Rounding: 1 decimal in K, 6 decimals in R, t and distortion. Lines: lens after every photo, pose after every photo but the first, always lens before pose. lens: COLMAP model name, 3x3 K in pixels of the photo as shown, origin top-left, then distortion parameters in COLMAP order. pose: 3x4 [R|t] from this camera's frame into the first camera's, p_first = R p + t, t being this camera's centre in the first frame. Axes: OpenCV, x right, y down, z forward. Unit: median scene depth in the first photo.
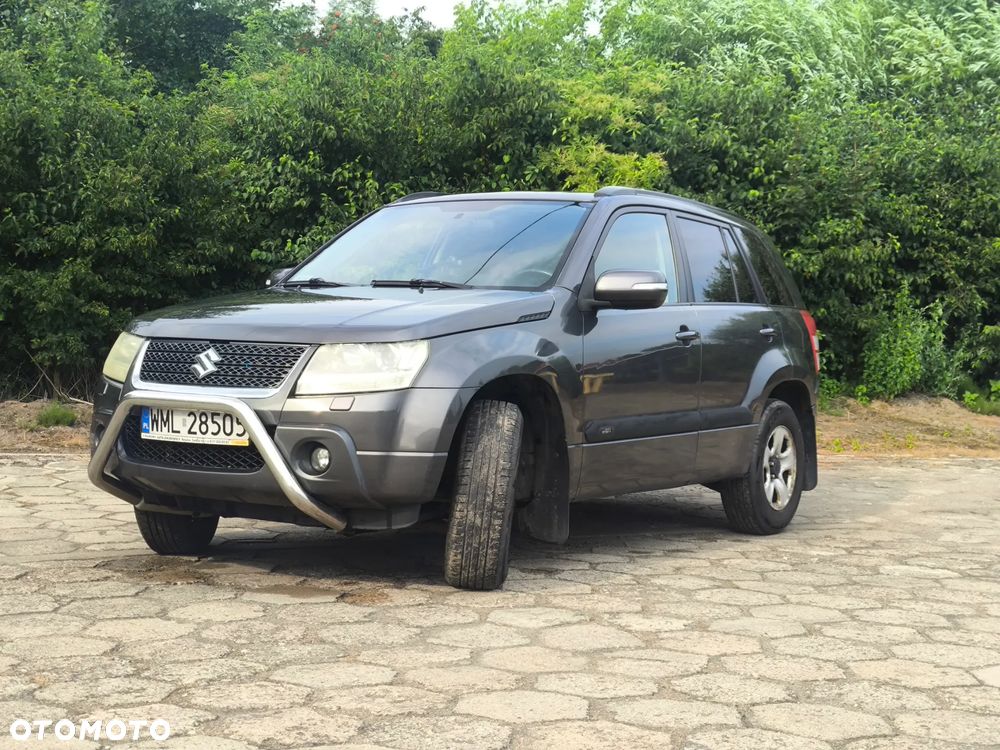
lens RADIAL K [[1453.8, 0, 502.3], [0, 1453.8, 386.3], [0, 0, 1]] dist [0.096703, 0.000000]
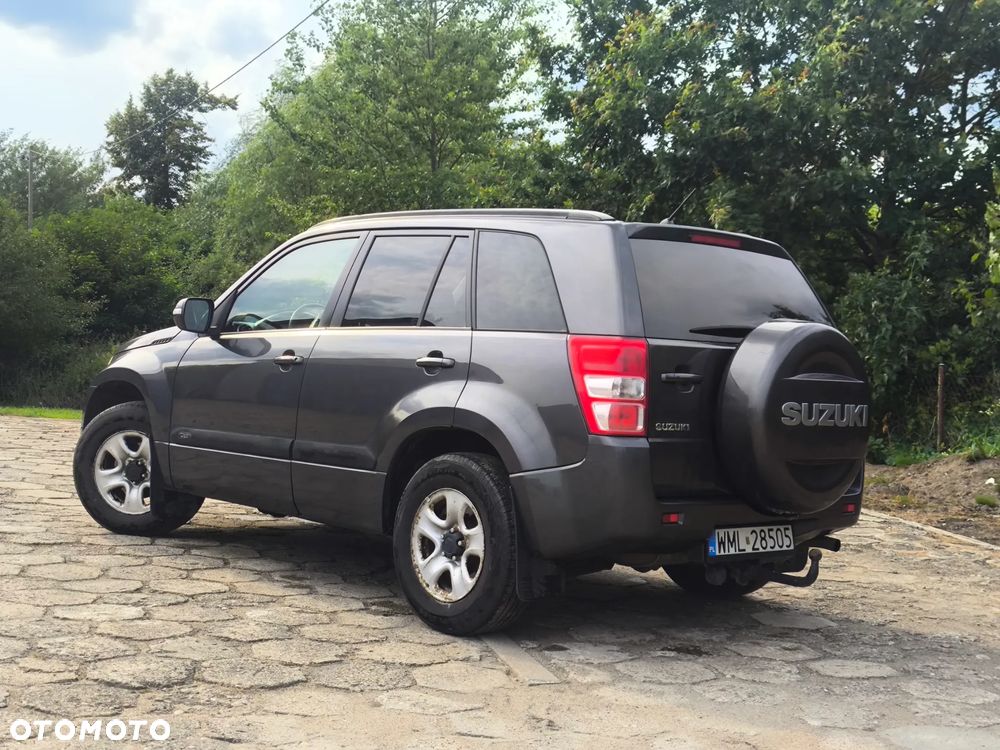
lens RADIAL K [[1453.8, 0, 502.2], [0, 1453.8, 378.8], [0, 0, 1]] dist [0.096703, 0.000000]
pose [[-0.244849, -0.028246, -0.969150, 1.305638], [-0.098596, 0.995119, -0.004093, -0.040629], [0.964535, 0.094552, -0.246439, 1.733772]]
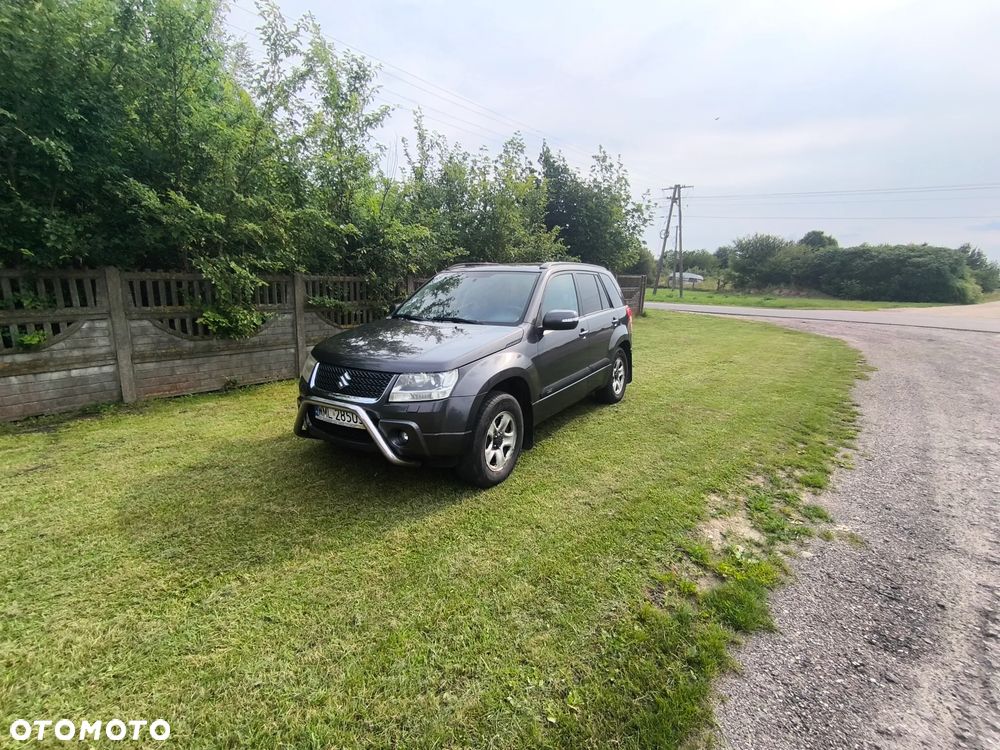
lens RADIAL K [[453.7, 0, 499.0], [0, 453.7, 373.5], [0, 0, 1]] dist [-0.003802, 0.004820]
pose [[0.999463, -0.032602, -0.003241, 0.002857], [0.032630, 0.981646, 0.187897, -0.130972], [-0.002944, -0.187902, 0.982183, 0.418581]]
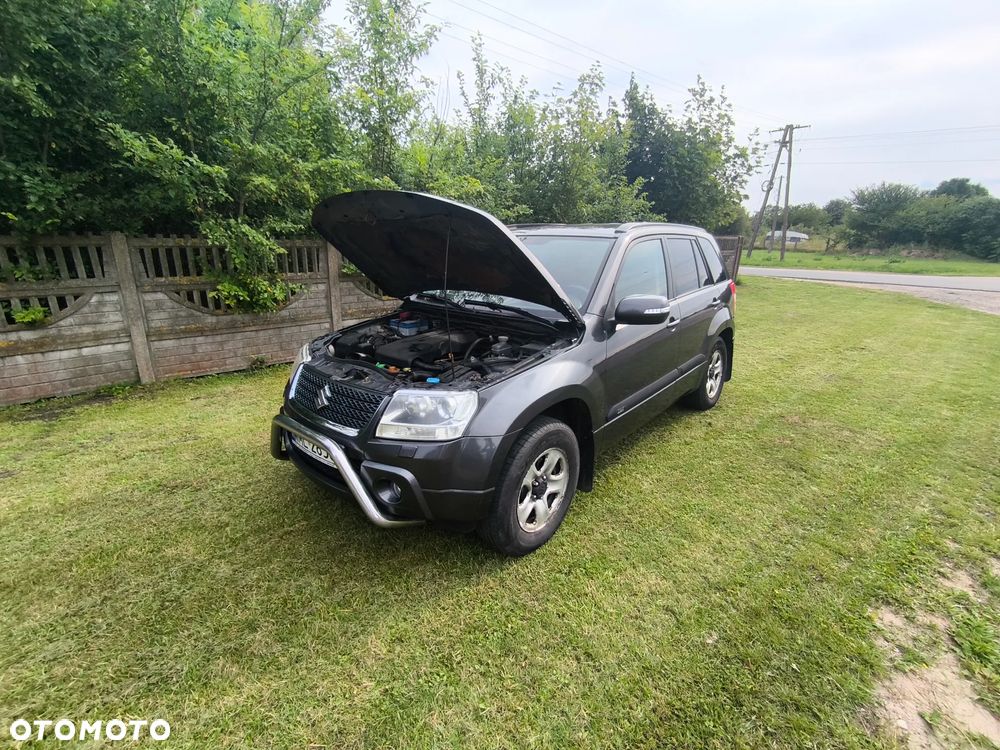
lens RADIAL K [[453.7, 0, 498.1], [0, 453.7, 372.2], [0, 0, 1]] dist [-0.003802, 0.004820]
pose [[0.987249, 0.008461, -0.158959, 0.025827], [0.033889, 0.964523, 0.261814, -0.144041], [0.155535, -0.263862, 0.951938, 0.630832]]
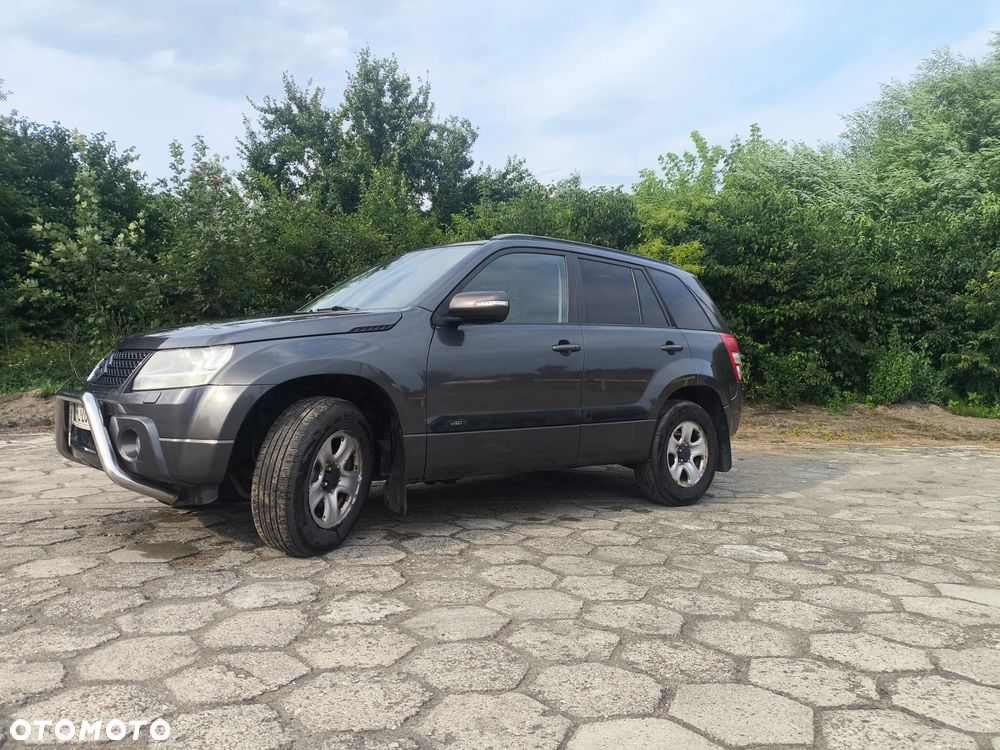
lens RADIAL K [[729.2, 0, 497.8], [0, 729.2, 364.9], [0, 0, 1]] dist [0.066030, -0.064296]
pose [[0.952649, -0.010213, -0.303901, 0.328050], [-0.003650, 0.998980, -0.045011, 0.010752], [0.304050, 0.043989, 0.951640, 0.483259]]
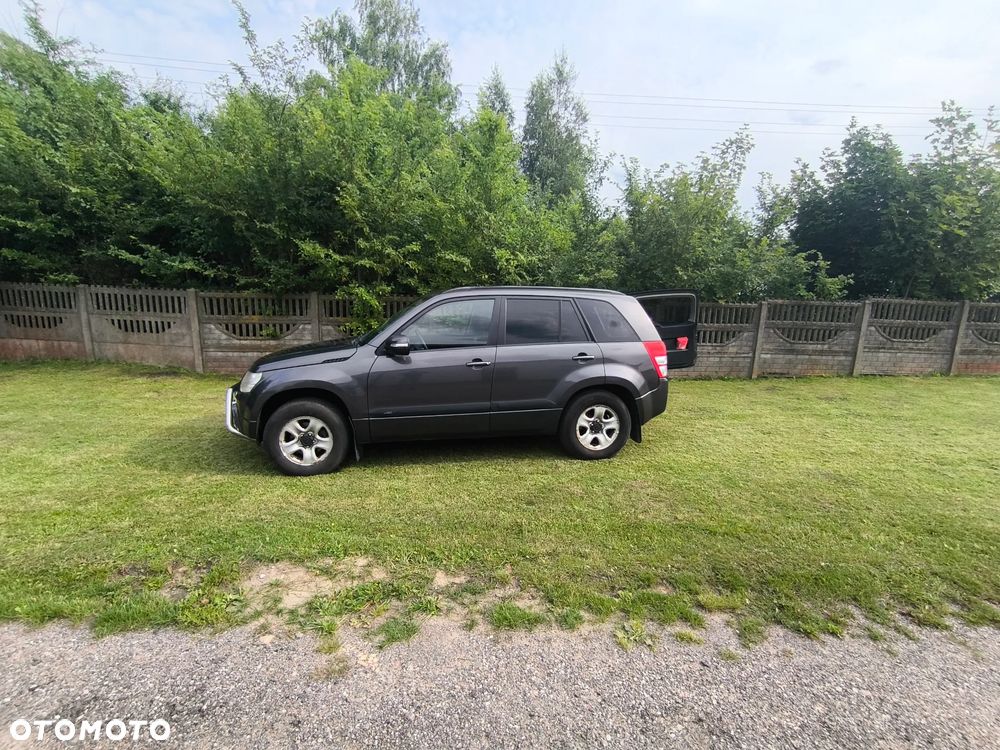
lens RADIAL K [[453.7, 0, 495.9], [0, 453.7, 372.3], [0, 0, 1]] dist [-0.003802, 0.004820]
pose [[0.689980, 0.092994, -0.717830, 0.729644], [-0.002670, 0.992033, 0.125951, -0.123553], [0.723824, -0.084987, 0.684731, 0.750737]]
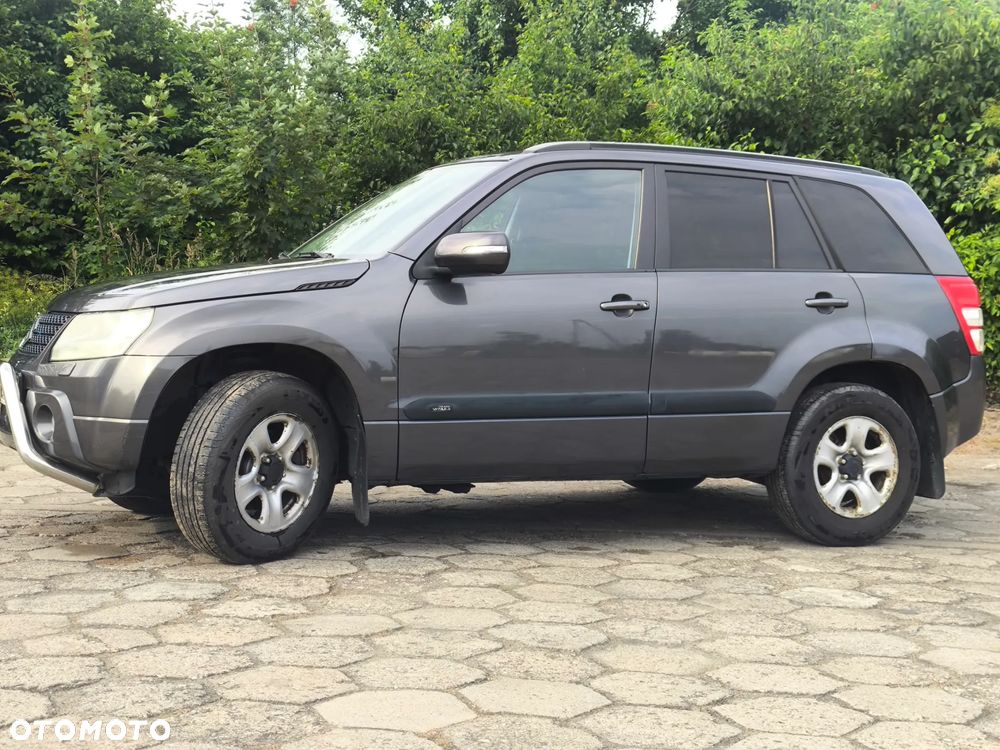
lens RADIAL K [[1453.8, 0, 496.2], [0, 1453.8, 368.9], [0, 0, 1]] dist [0.096703, 0.000000]
pose [[0.835806, 0.012090, -0.548892, 0.683252], [-0.016810, 0.999852, -0.003573, 0.009717], [0.548768, 0.012213, 0.835886, 0.281896]]
